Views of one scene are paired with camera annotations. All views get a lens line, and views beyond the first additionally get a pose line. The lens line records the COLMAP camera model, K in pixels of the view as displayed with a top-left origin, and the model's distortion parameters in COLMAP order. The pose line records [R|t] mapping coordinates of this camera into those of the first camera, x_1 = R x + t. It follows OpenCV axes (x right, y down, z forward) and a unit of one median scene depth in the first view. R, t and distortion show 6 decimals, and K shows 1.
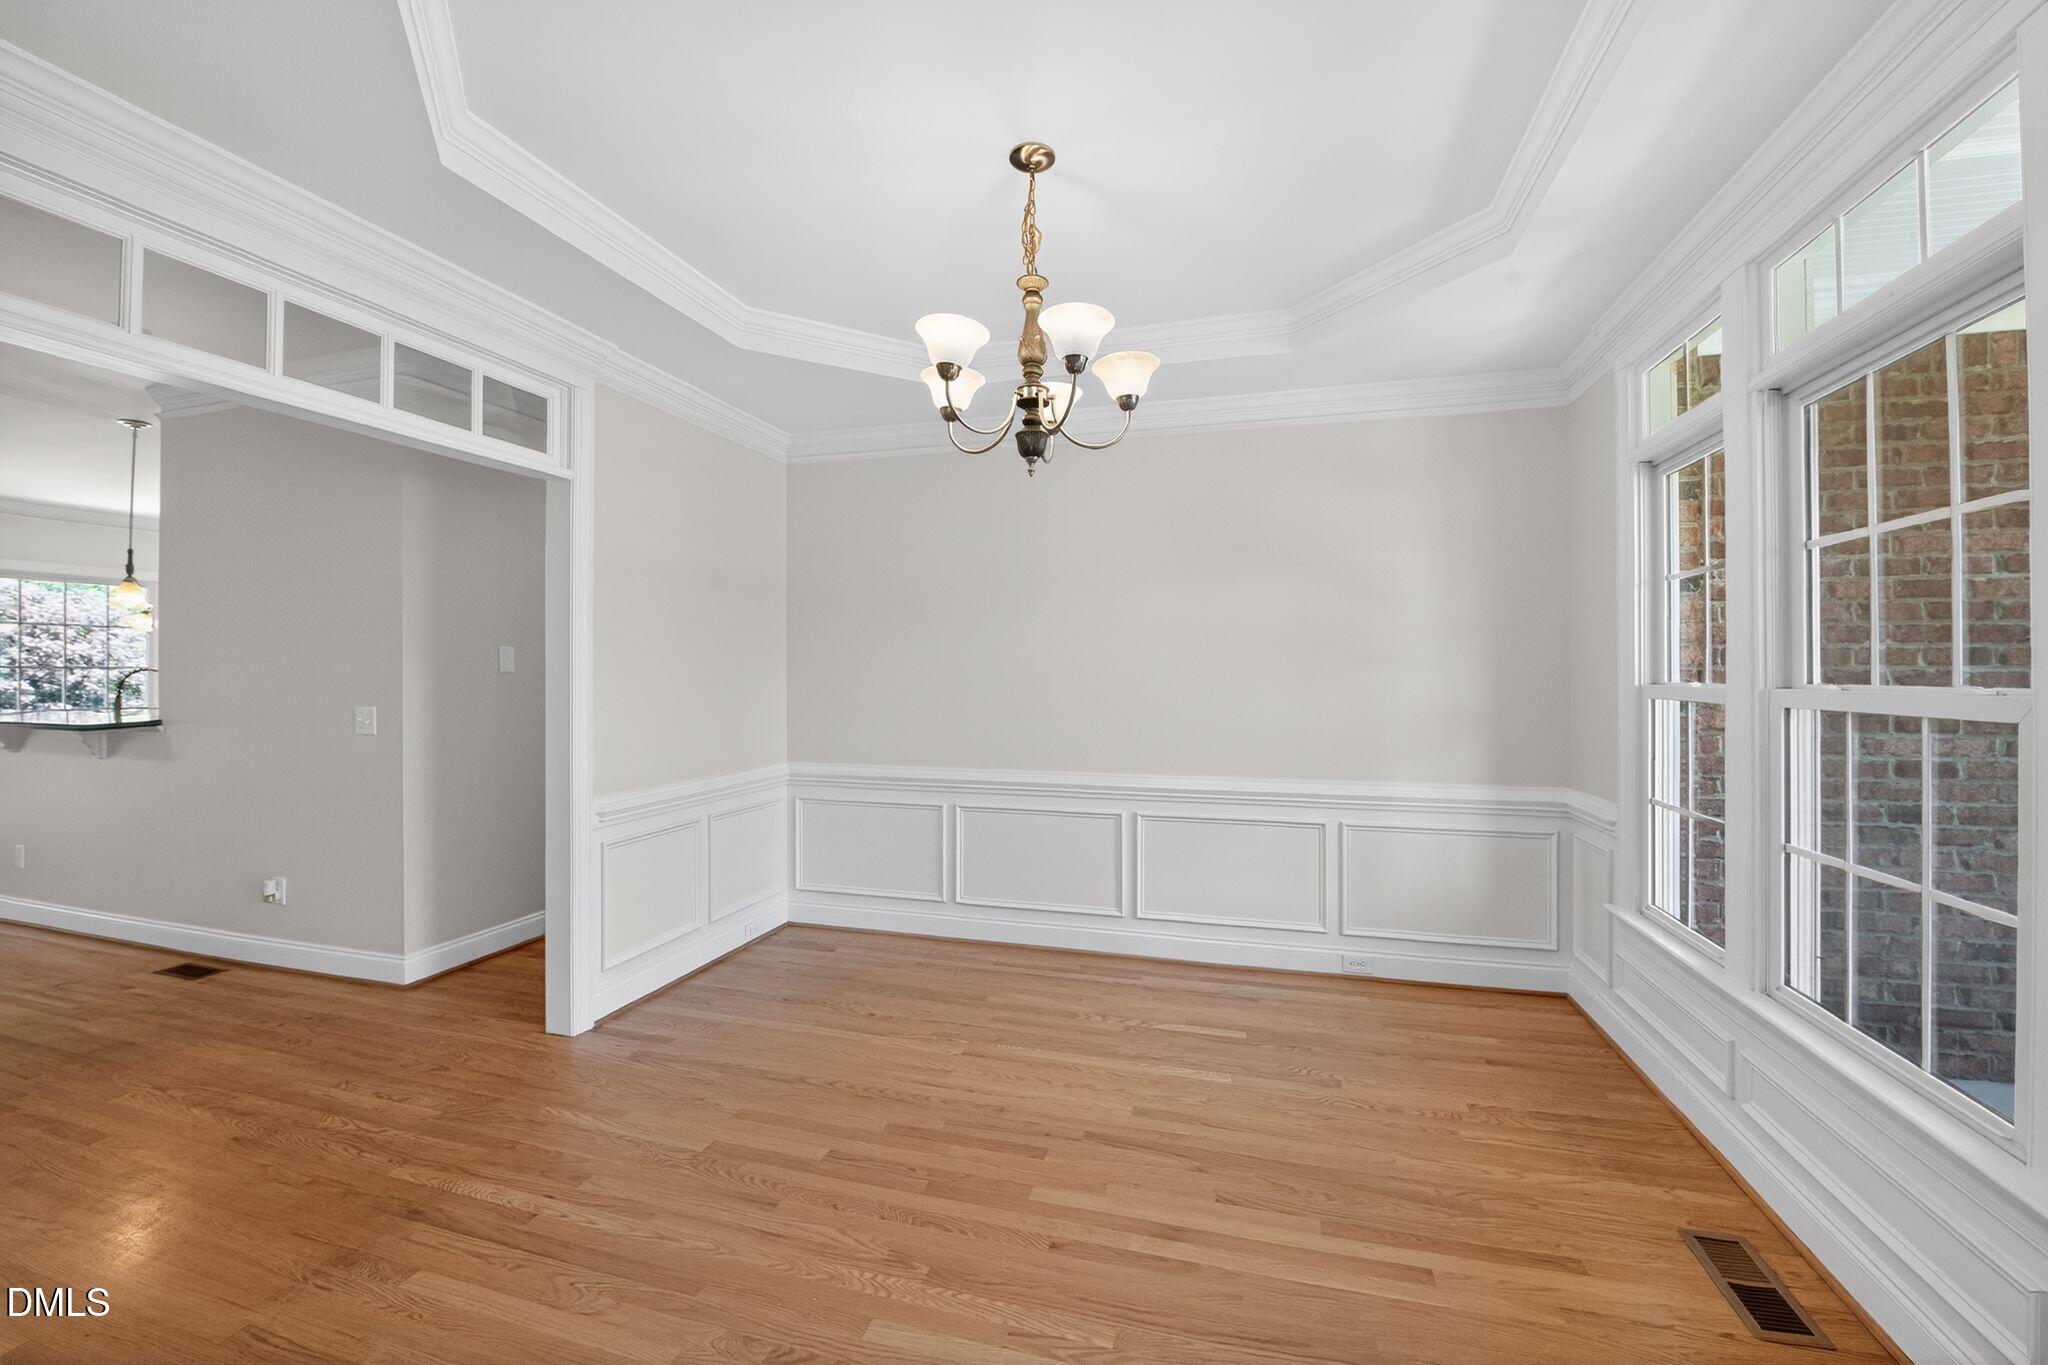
lens RADIAL K [[812.3, 0, 1028.4], [0, 812.3, 668.1], [0, 0, 1]] dist [-0.019357, -0.000466]
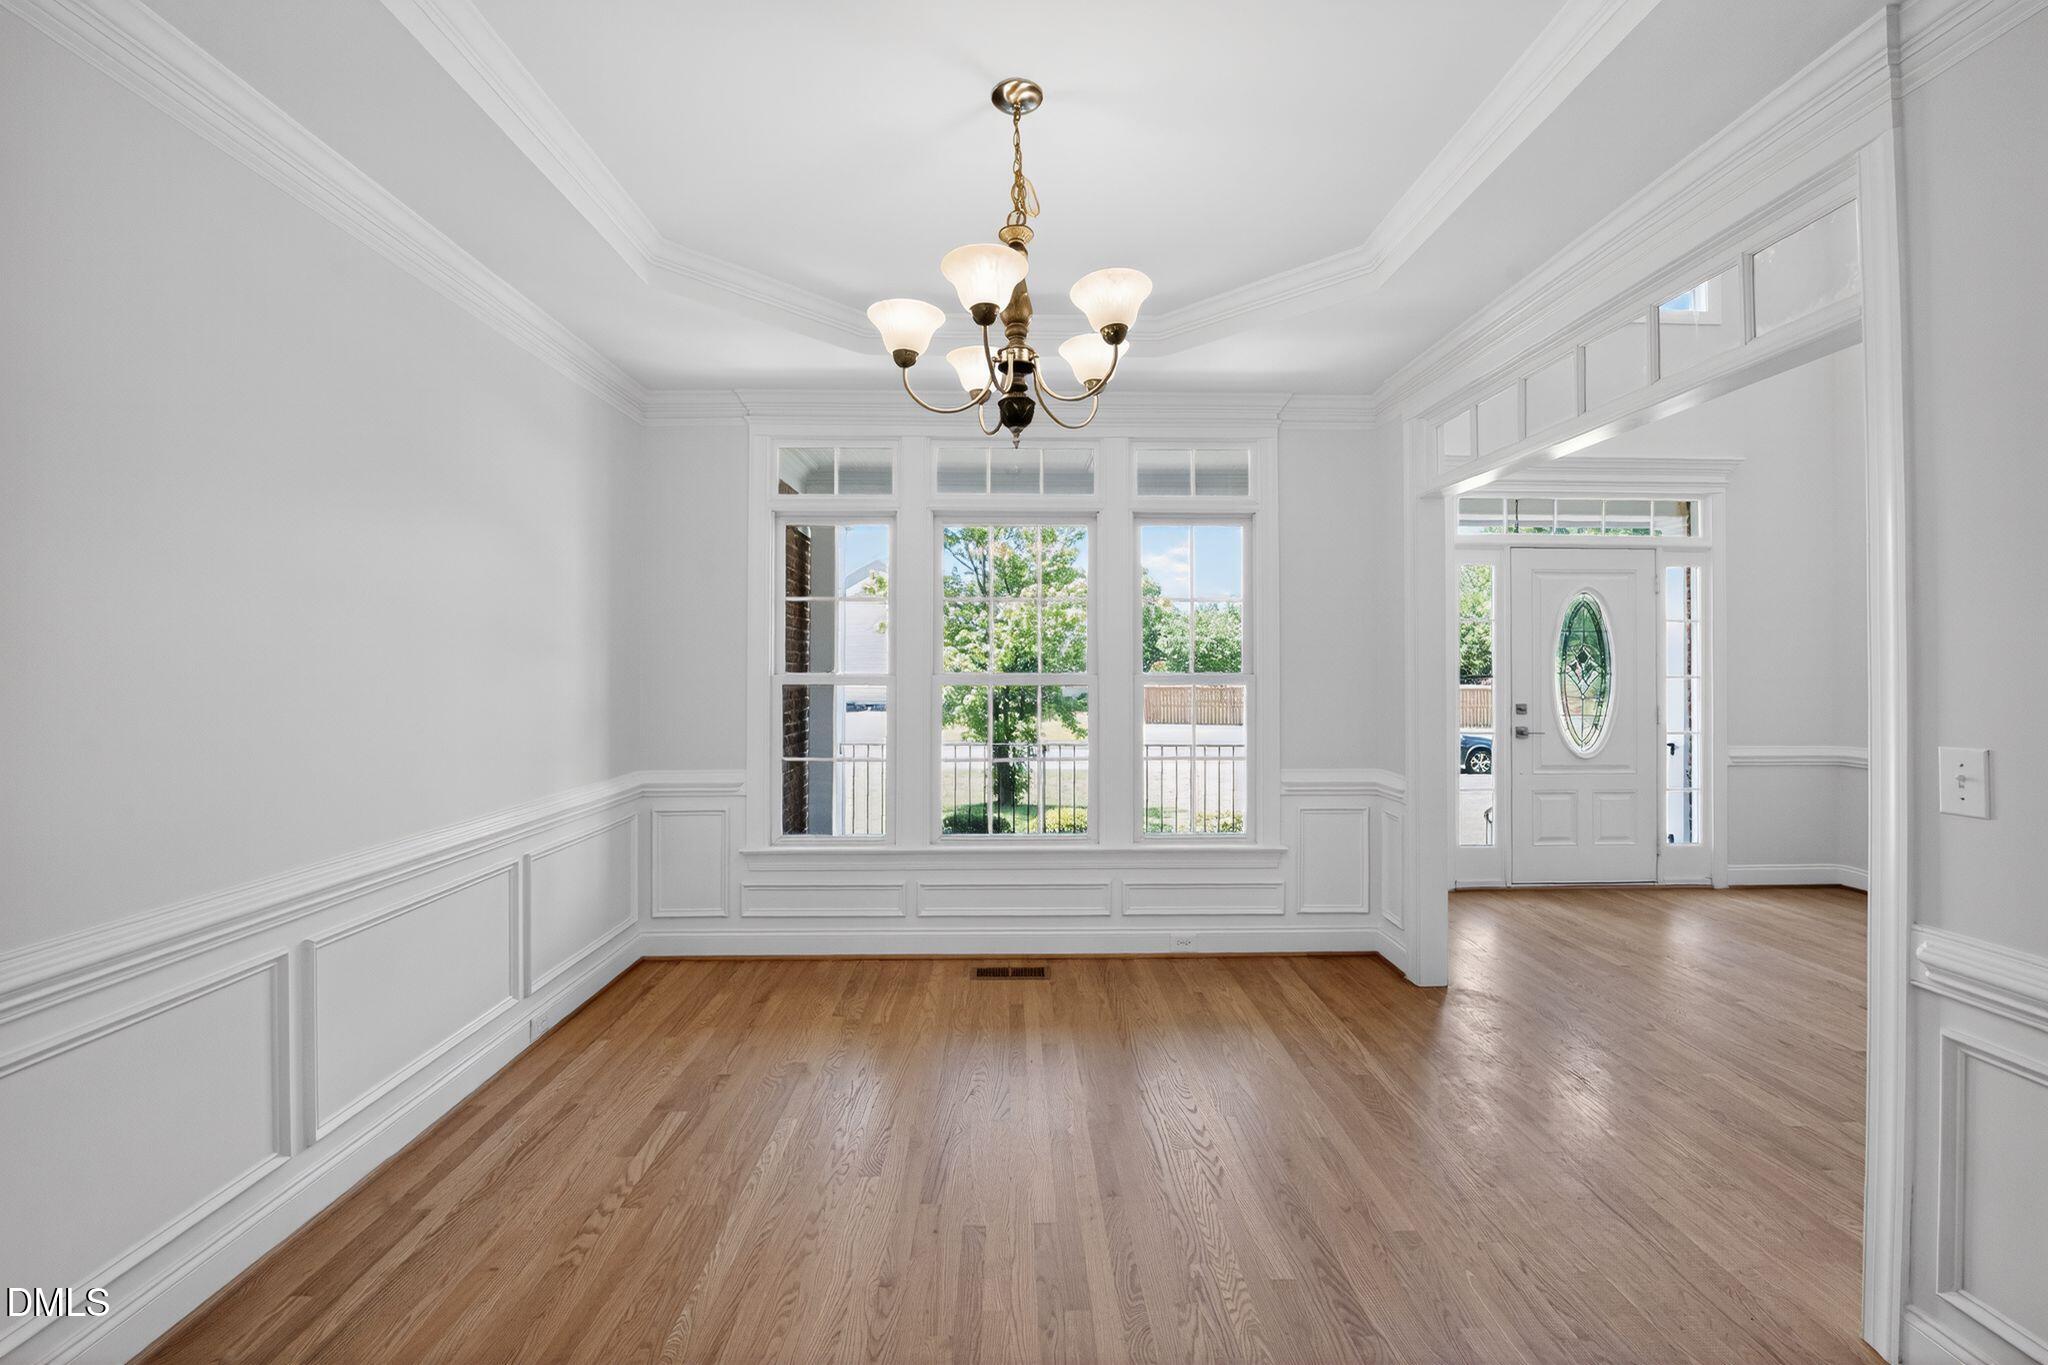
lens RADIAL K [[852.2, 0, 1023.9], [0, 852.2, 661.9], [0, 0, 1]] dist [-0.018642, -0.000706]
pose [[-0.309964, 0.001020, 0.950748, -0.638220], [-0.005140, 0.999983, -0.002748, 0.001460], [-0.950734, -0.005739, -0.309954, 0.921889]]
